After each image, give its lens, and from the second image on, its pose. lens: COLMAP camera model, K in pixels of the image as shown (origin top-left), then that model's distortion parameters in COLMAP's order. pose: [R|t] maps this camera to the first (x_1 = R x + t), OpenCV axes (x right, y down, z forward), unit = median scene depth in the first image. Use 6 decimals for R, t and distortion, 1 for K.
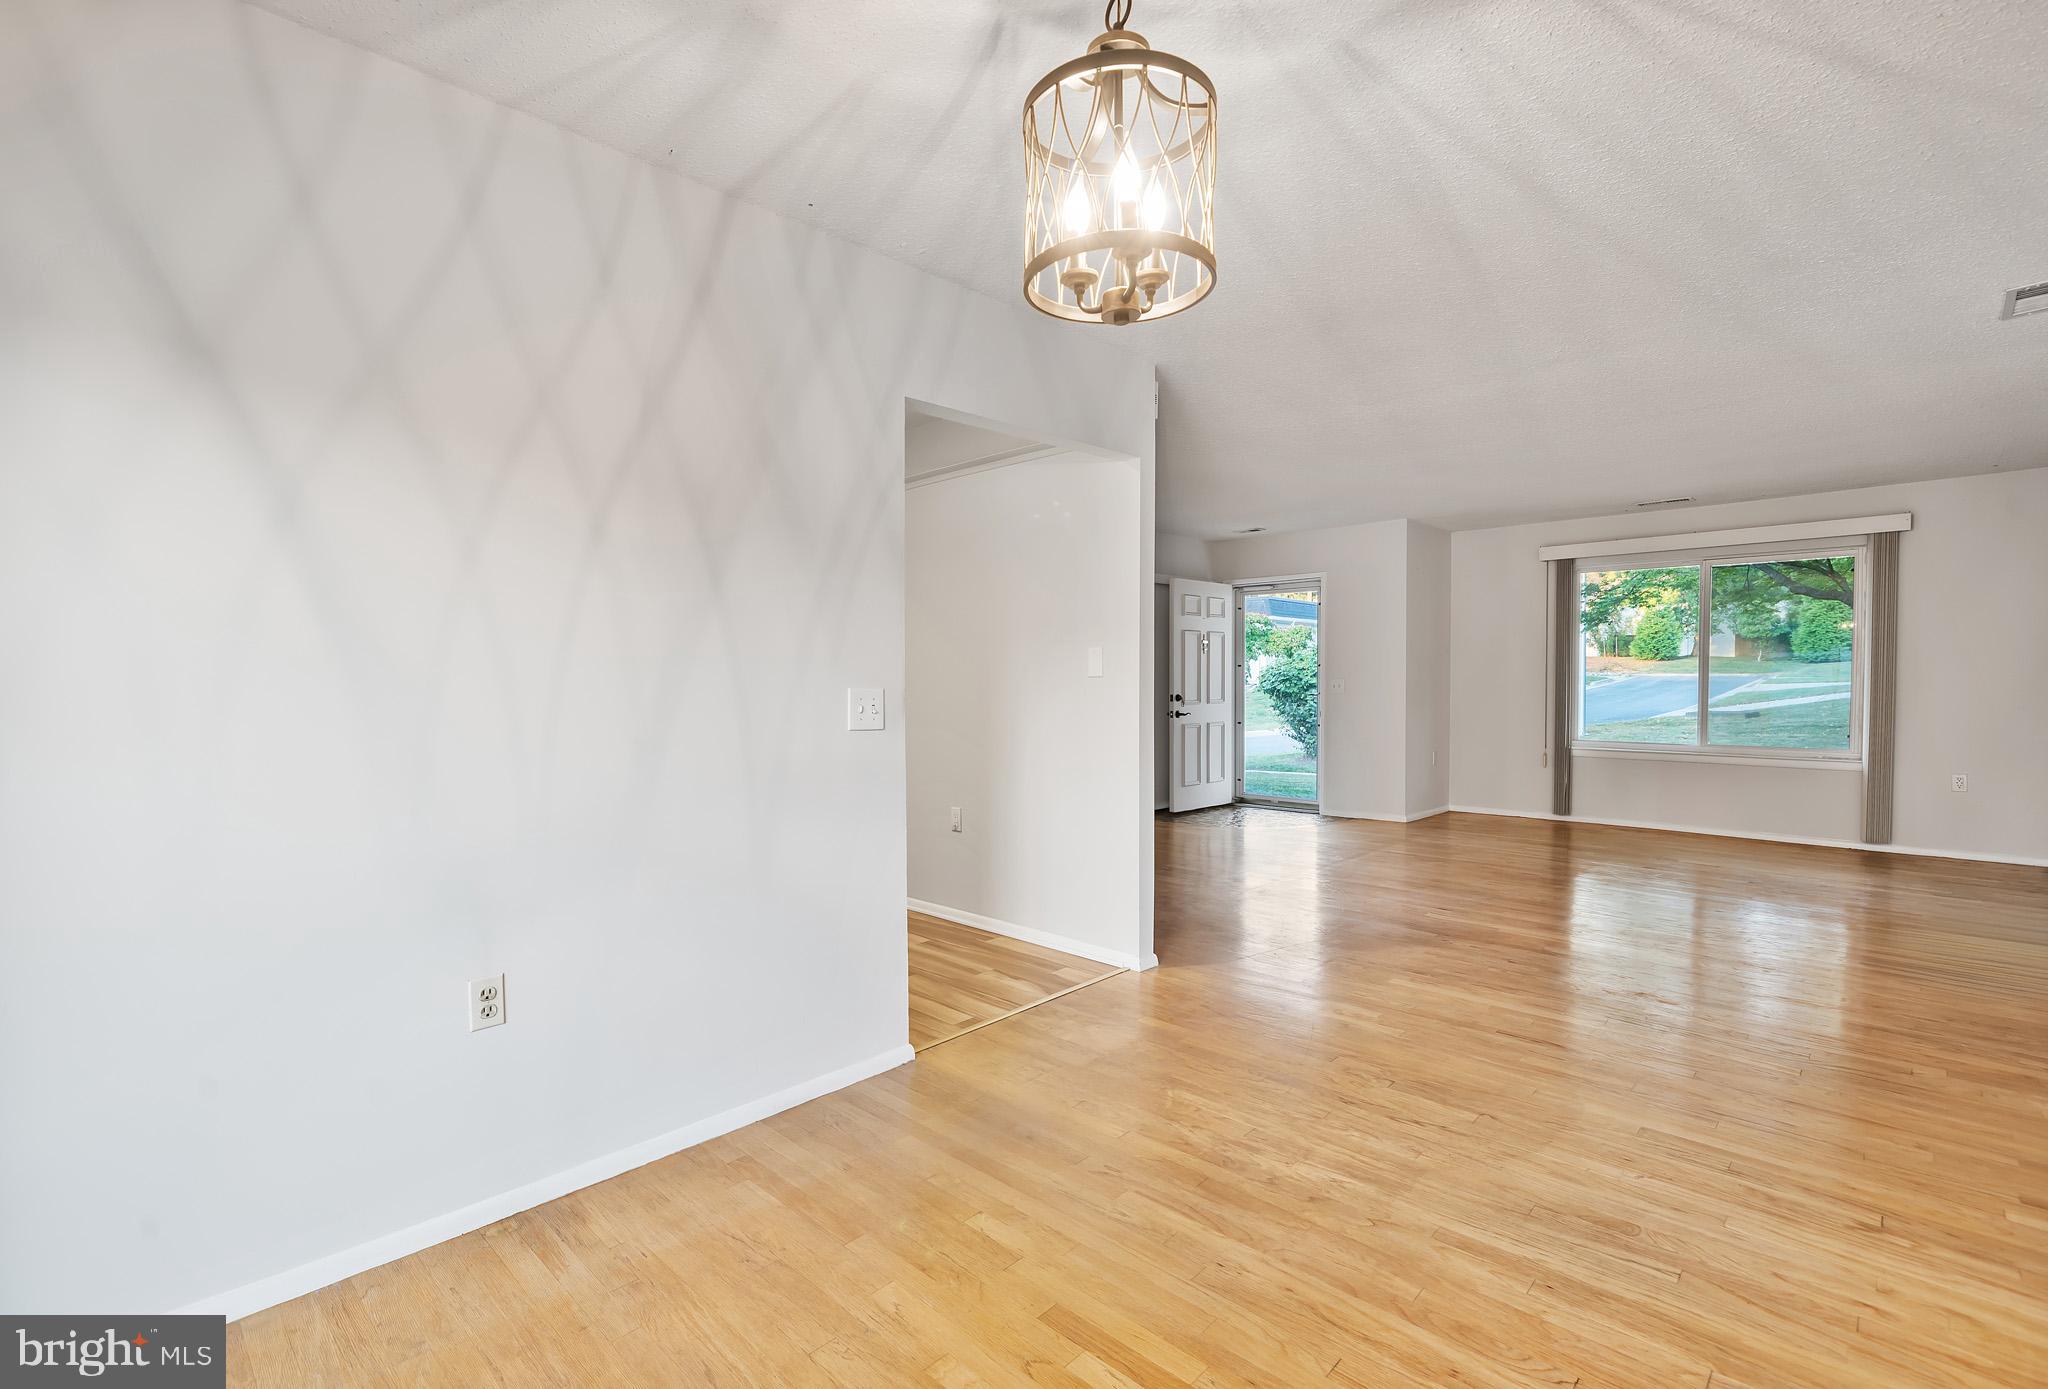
lens RADIAL K [[915.5, 0, 1024.0], [0, 915.5, 694.5], [0, 0, 1]] dist [-0.000223, -0.000014]
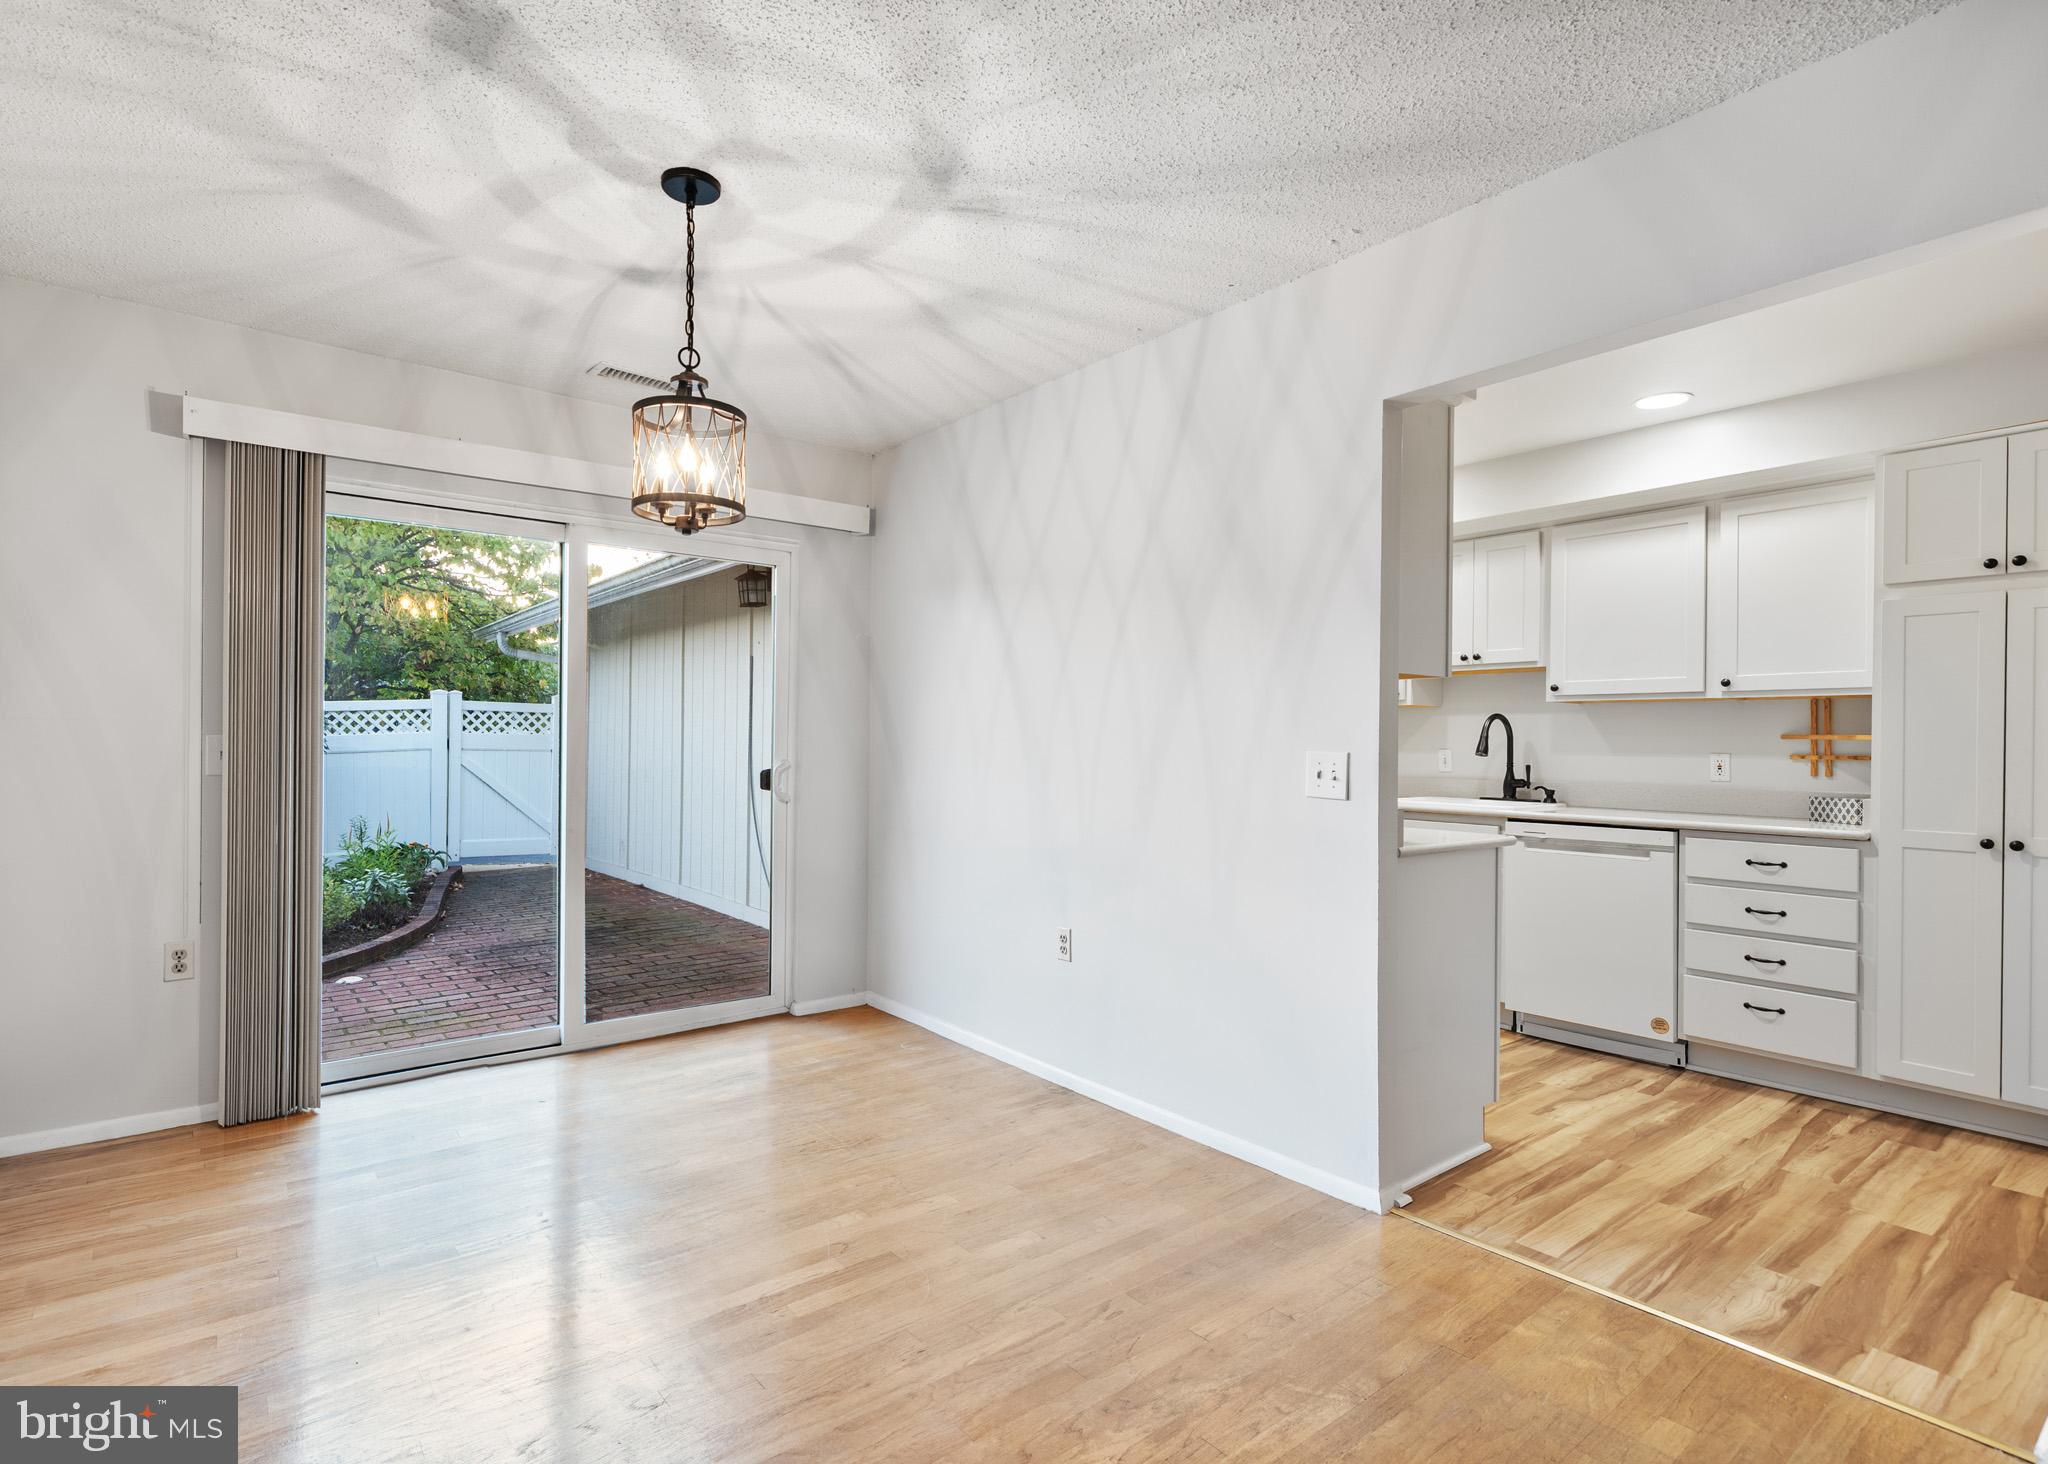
lens RADIAL K [[1052.5, 0, 1024.0], [0, 1052.5, 732.0], [0, 0, 1]] dist [0.001279, -0.000043]
pose [[-0.126362, -0.000833, -0.991984, 1.007696], [-0.023652, 0.999718, 0.002174, -0.025246], [0.991702, 0.023737, -0.126346, 0.954593]]
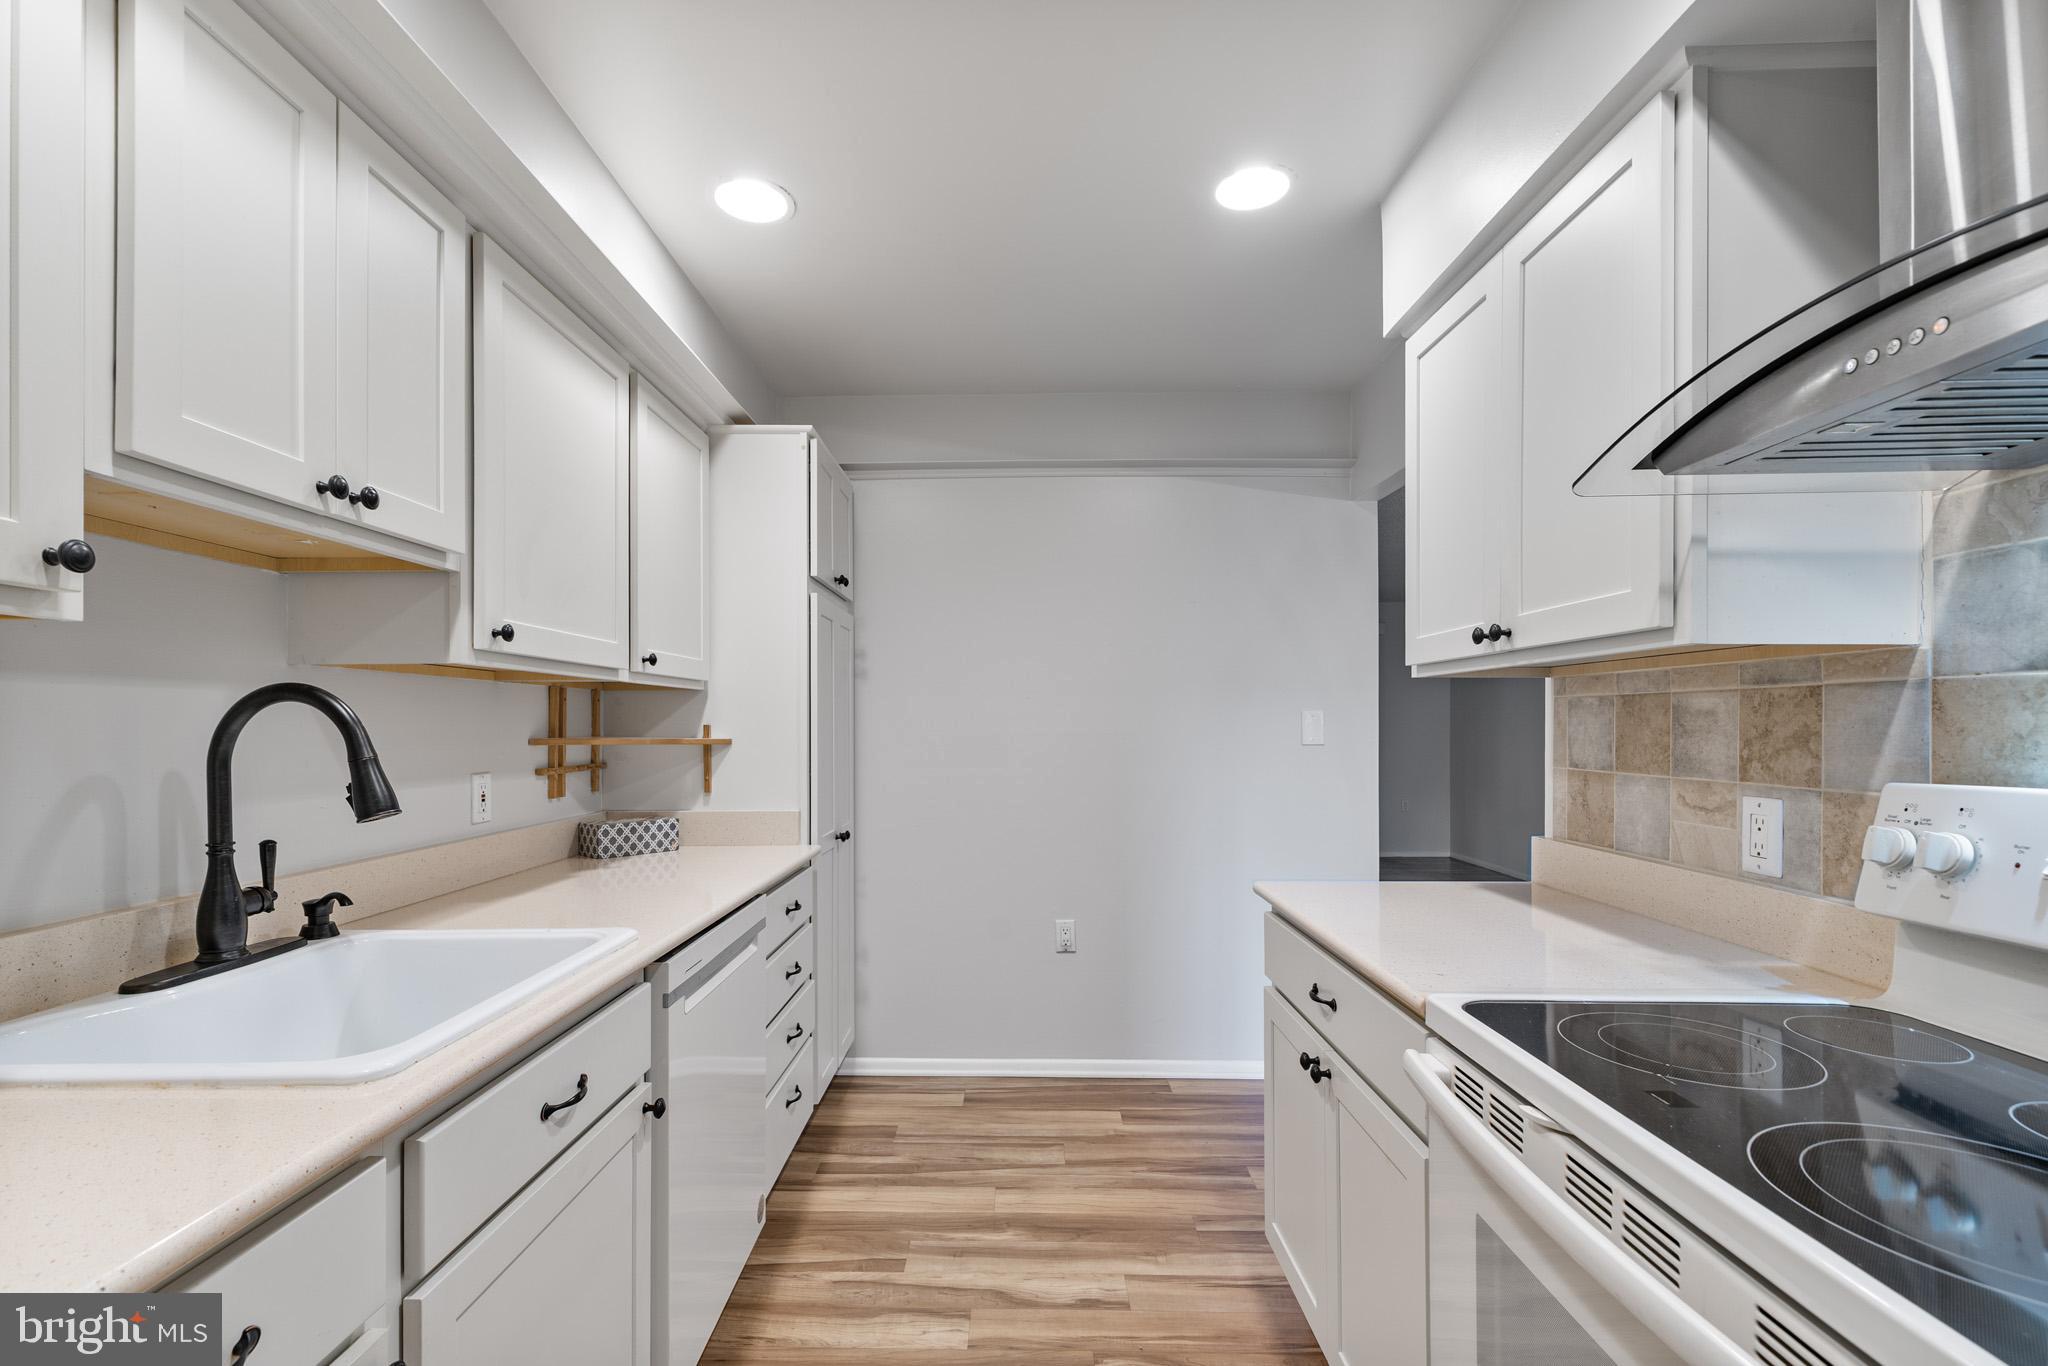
lens RADIAL K [[901.0, 0, 1020.4], [0, 901.0, 727.4], [0, 0, 1]] dist [0.000419, -0.000076]
pose [[0.745577, 0.002383, 0.666415, -1.104963], [0.009239, 0.999861, -0.013911, -0.040065], [-0.666355, 0.016529, 0.745451, 0.913749]]
